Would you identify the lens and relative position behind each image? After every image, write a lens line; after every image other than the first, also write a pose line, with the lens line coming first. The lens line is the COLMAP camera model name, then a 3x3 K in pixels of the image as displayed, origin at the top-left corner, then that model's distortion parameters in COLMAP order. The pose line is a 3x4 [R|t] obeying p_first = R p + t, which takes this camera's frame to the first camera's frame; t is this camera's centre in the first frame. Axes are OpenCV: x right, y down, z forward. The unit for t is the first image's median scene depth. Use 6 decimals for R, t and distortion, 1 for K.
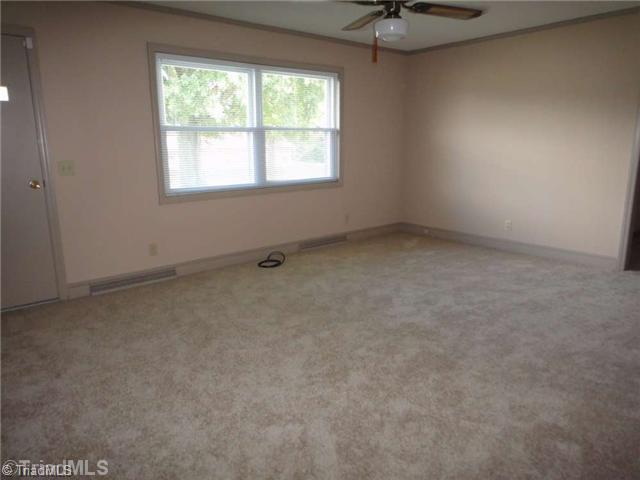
lens RADIAL K [[461.6, 0, 317.1], [0, 461.6, 239.0], [0, 0, 1]] dist [0.026544, 0.004753]
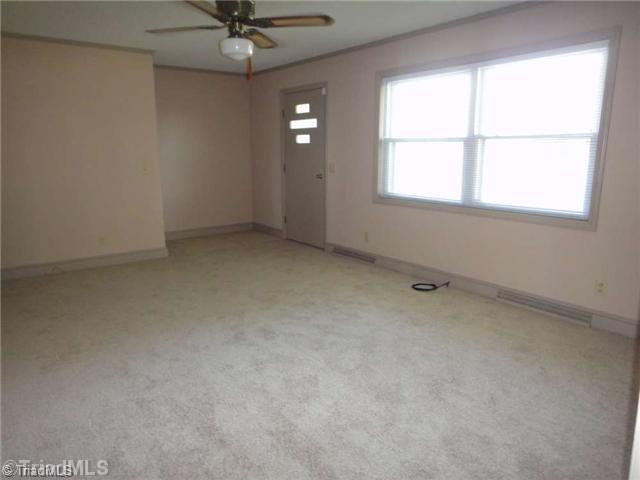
lens RADIAL K [[461.6, 0, 319.7], [0, 461.6, 241.4], [0, 0, 1]] dist [0.026544, 0.004753]
pose [[-0.038520, 0.210870, -0.976755, 0.748023], [-0.207210, 0.954548, 0.214247, -0.178844], [0.977538, 0.210646, 0.006926, 0.747352]]
